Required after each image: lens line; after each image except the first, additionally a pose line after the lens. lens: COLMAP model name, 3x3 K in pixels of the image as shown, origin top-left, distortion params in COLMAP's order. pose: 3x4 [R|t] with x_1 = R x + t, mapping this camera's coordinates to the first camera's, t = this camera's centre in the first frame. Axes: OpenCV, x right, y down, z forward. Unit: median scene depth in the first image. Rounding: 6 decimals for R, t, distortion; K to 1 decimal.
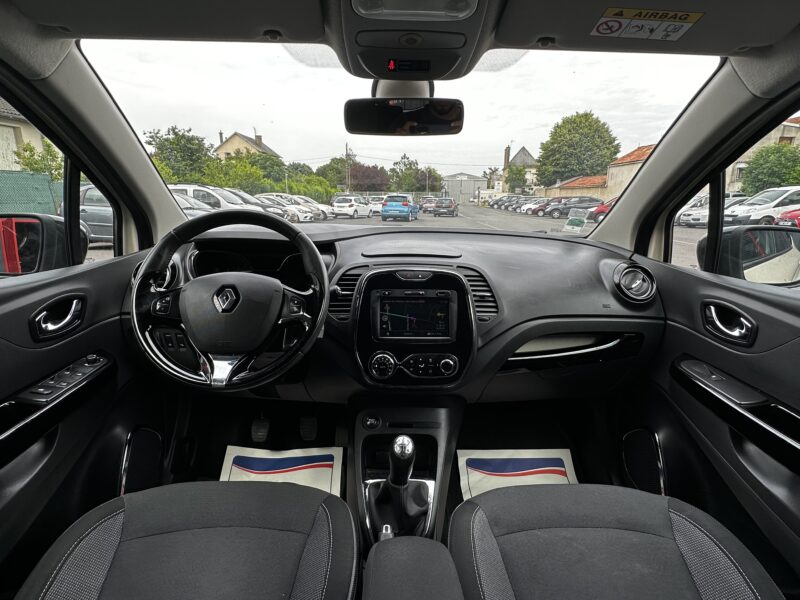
lens RADIAL K [[438.4, 0, 383.0], [0, 438.4, 299.8], [0, 0, 1]] dist [0.005140, 0.000550]
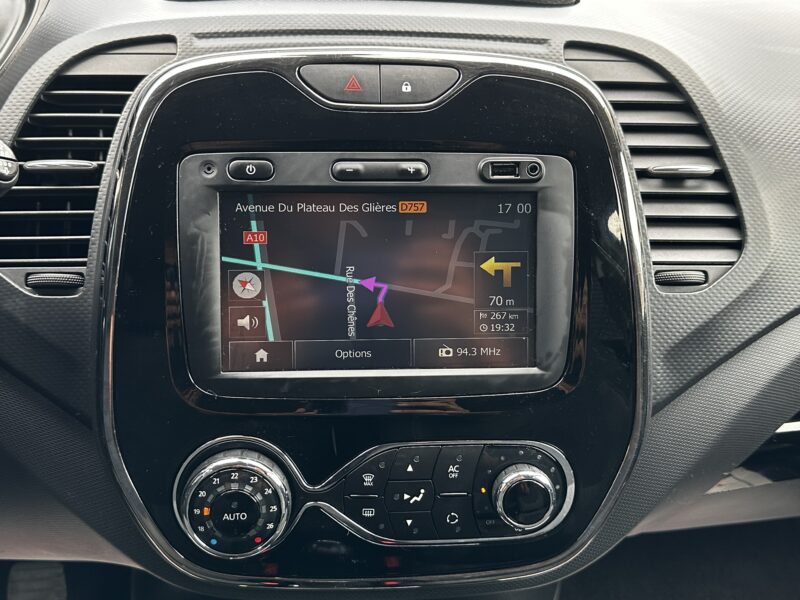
lens RADIAL K [[911.1, 0, 401.2], [0, 911.1, 299.5], [0, 0, 1]] dist [0.032455, 0.000000]
pose [[0.996854, -0.016833, 0.077452, 0.044823], [0.002664, 0.983751, 0.179518, -0.031300], [-0.079215, -0.178747, 0.980701, 0.532564]]
